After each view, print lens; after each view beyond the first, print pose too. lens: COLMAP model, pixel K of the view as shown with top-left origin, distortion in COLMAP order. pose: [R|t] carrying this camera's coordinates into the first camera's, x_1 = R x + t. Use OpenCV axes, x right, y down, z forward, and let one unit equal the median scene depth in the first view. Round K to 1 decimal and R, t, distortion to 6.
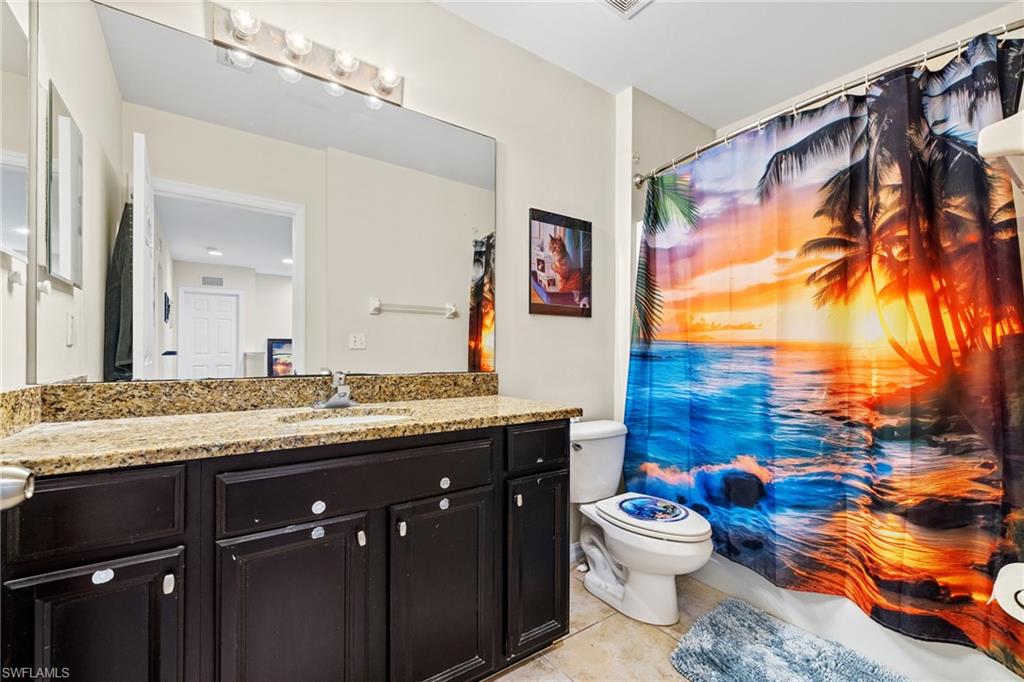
lens RADIAL K [[433.0, 0, 509.6], [0, 433.0, 352.6], [0, 0, 1]] dist [-0.000075, 0.000143]
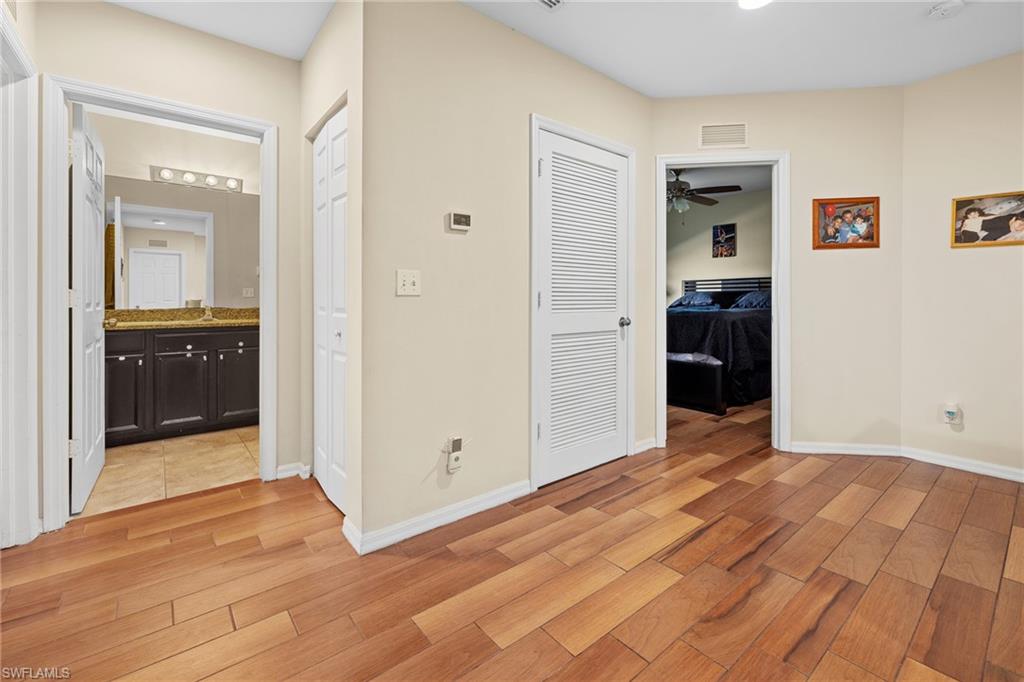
lens RADIAL K [[435.8, 0, 514.6], [0, 435.8, 301.0], [0, 0, 1]] dist [0.001242, 0.000126]
pose [[0.996870, -0.006274, 0.078804, 1.421900], [0.006132, 0.999979, 0.002042, 0.023582], [-0.078815, -0.001552, 0.996888, -2.001678]]
